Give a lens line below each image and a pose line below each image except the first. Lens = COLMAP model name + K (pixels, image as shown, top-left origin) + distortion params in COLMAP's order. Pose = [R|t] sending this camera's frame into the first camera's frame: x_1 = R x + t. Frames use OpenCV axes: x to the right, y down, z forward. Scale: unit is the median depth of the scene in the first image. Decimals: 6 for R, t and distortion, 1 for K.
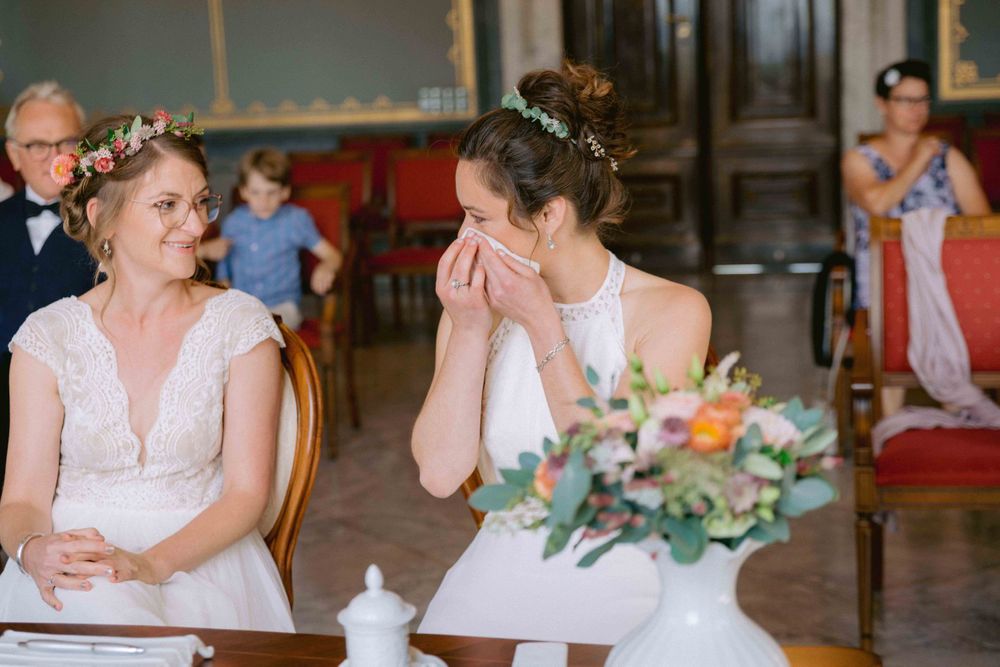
lens RADIAL K [[1828.8, 0, 500.0], [0, 1828.8, 333.5], [0, 0, 1]] dist [0.013997, 0.002660]
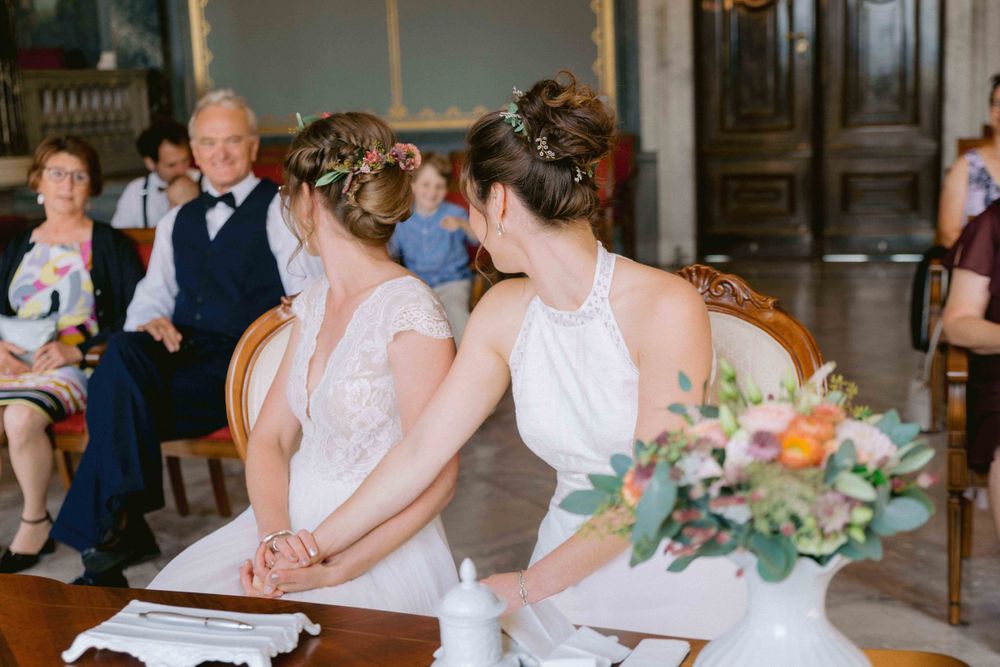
lens RADIAL K [[1500.4, 0, 475.2], [0, 1500.4, 331.8], [0, 0, 1]] dist [0.000286, -0.026540]
pose [[0.993355, 0.022073, -0.112953, 0.029306], [-0.019599, 0.999544, 0.022969, -0.021552], [0.113408, -0.020603, 0.993335, 0.175427]]
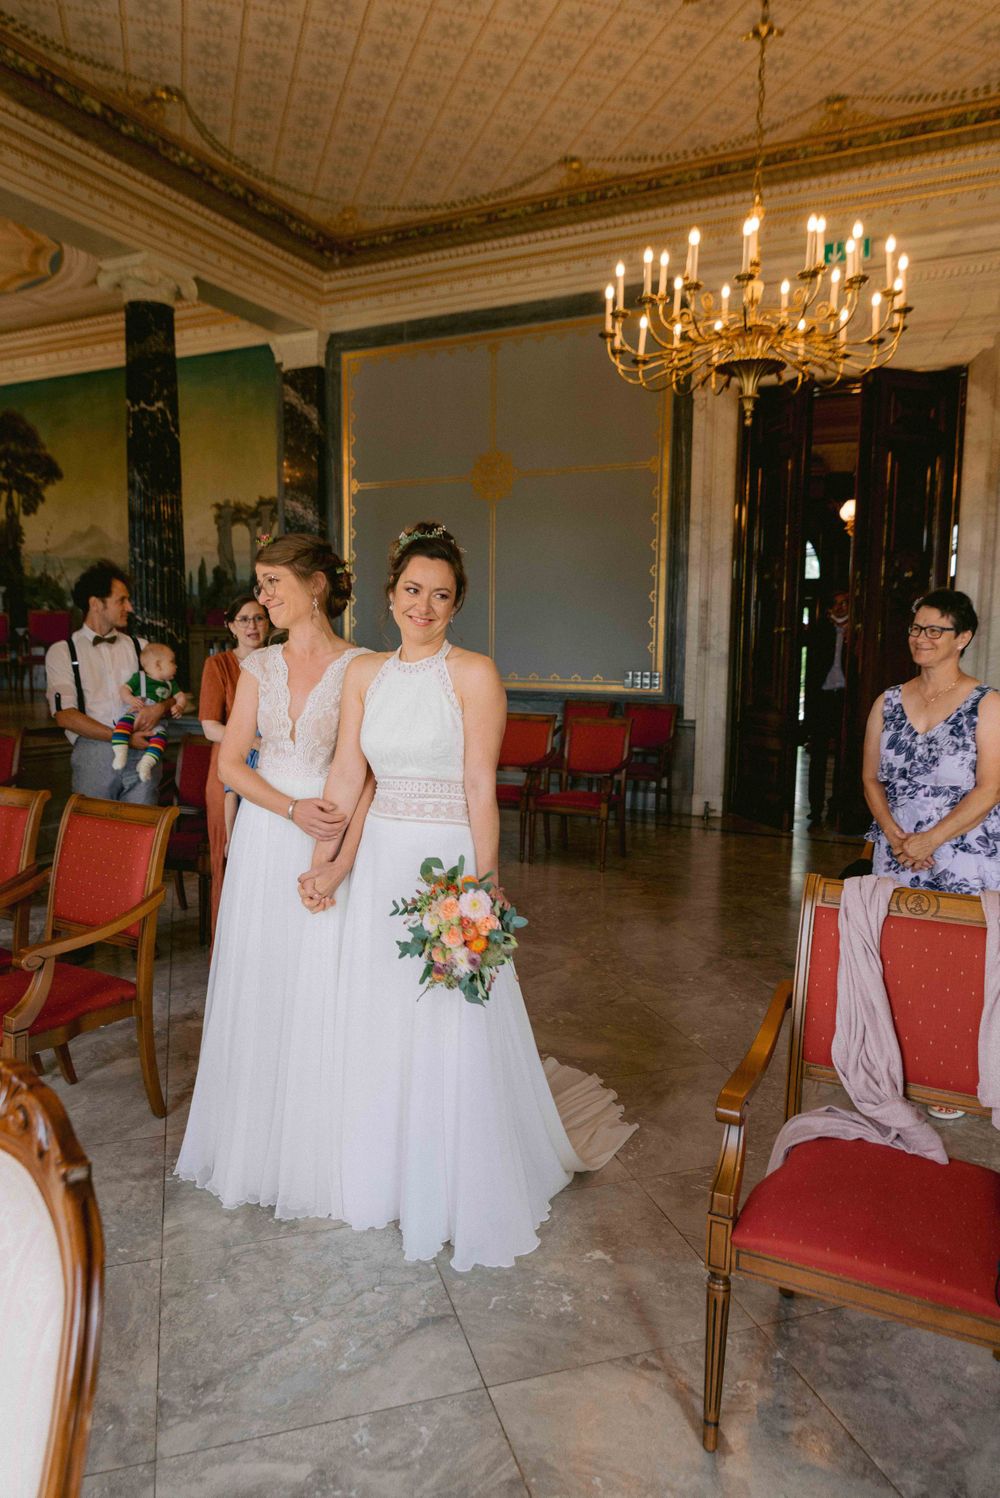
lens RADIAL K [[1023.7, 0, 500.0], [0, 1023.7, 749.0], [0, 0, 1]] dist [0.001511, -0.003365]
pose [[0.954197, 0.088063, -0.285926, 0.318432], [-0.098776, 0.994838, -0.023234, -0.159130], [0.282404, 0.050413, 0.957970, 0.785119]]
